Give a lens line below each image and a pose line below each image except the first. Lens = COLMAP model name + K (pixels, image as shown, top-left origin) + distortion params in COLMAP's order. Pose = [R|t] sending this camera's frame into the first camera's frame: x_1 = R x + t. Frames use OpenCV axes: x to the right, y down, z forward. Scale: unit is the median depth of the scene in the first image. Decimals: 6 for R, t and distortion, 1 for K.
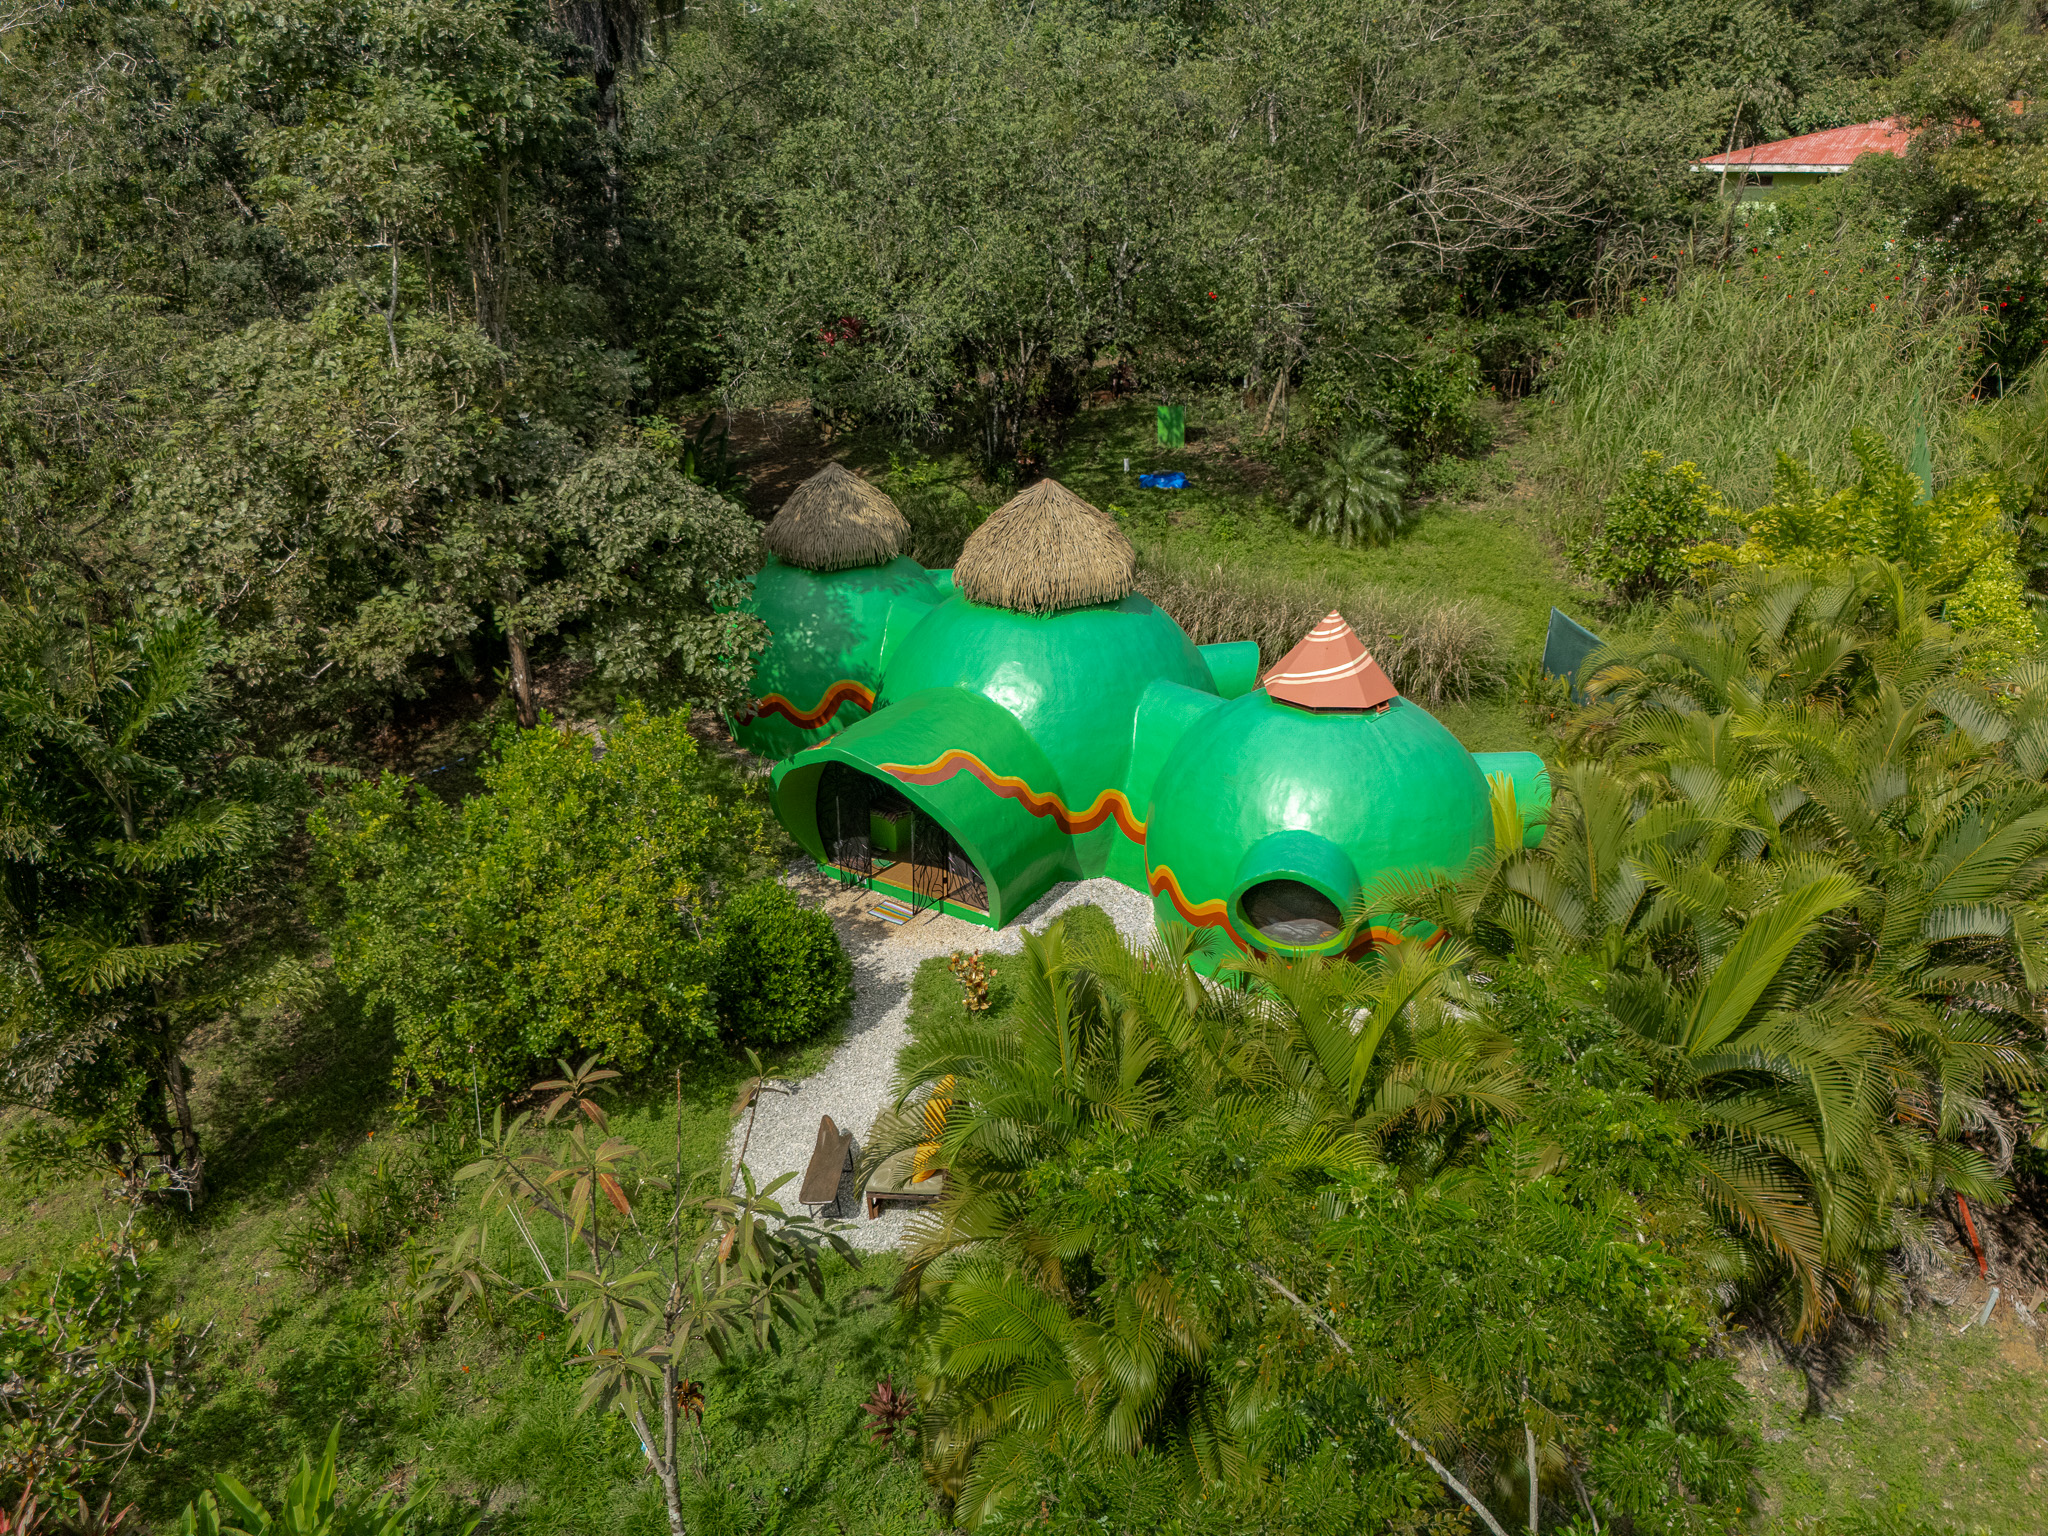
lens RADIAL K [[1468.9, 0, 1040.8], [0, 1468.9, 769.4], [0, 0, 1]] dist [0.033789, -0.020510]
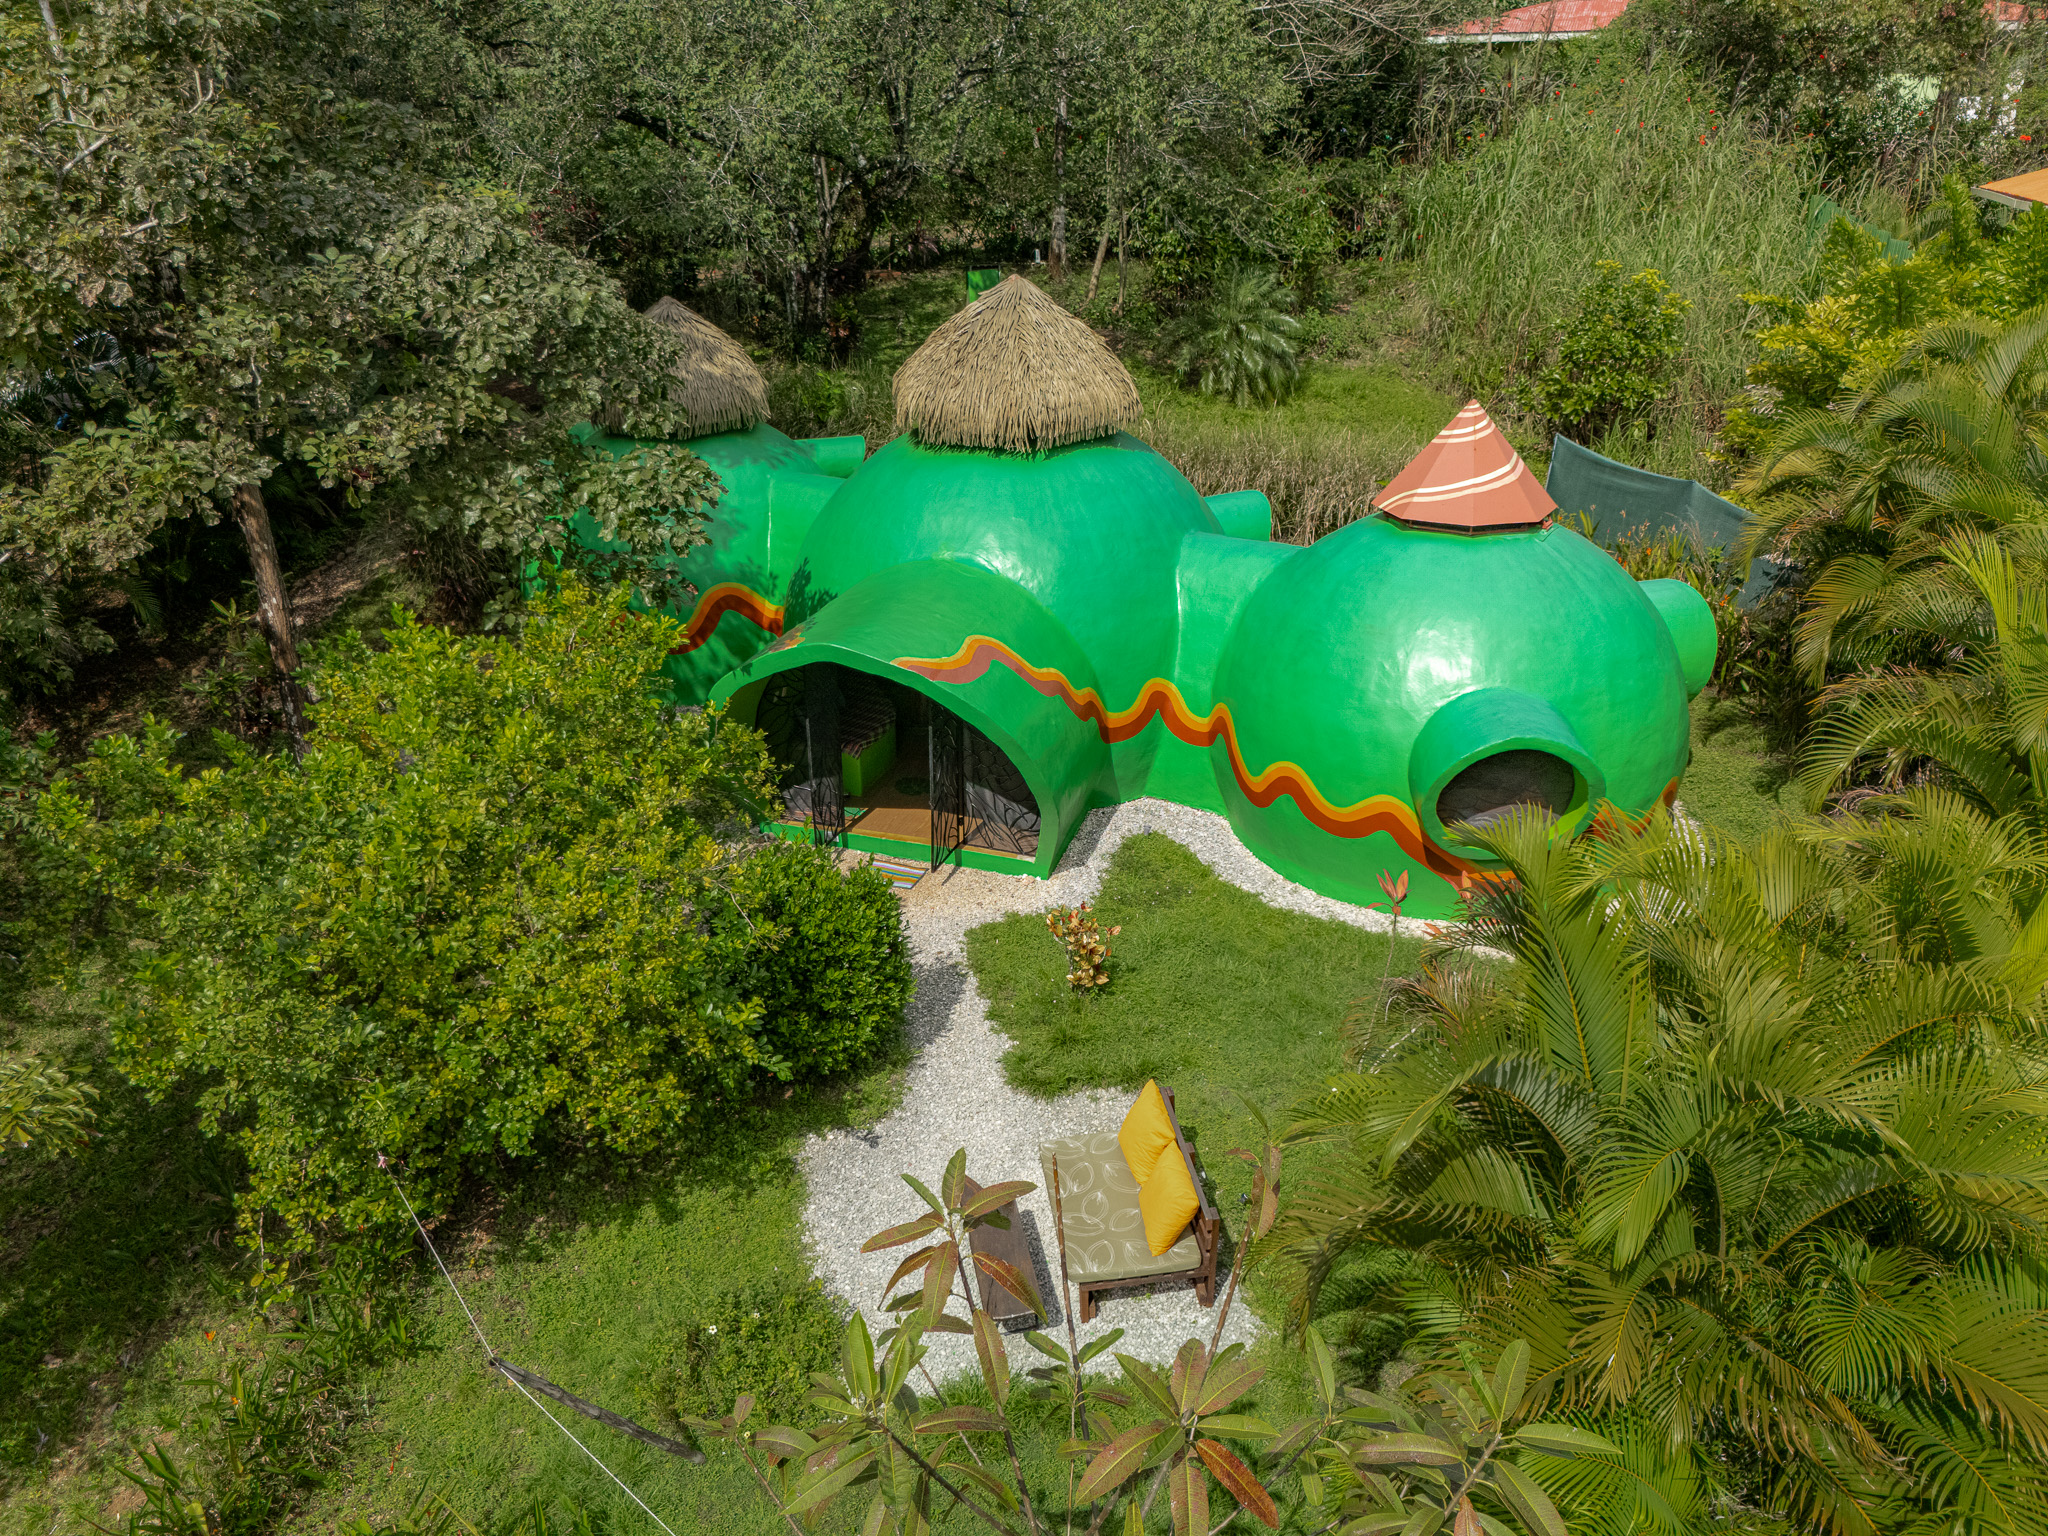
lens RADIAL K [[1468.9, 0, 1010.5], [0, 1468.9, 773.6], [0, 0, 1]] dist [0.033789, -0.020510]
pose [[0.969621, -0.105009, 0.220928, -0.223301], [0.101298, 0.994459, 0.028095, 0.038093], [-0.222654, -0.004862, 0.974885, 0.319864]]
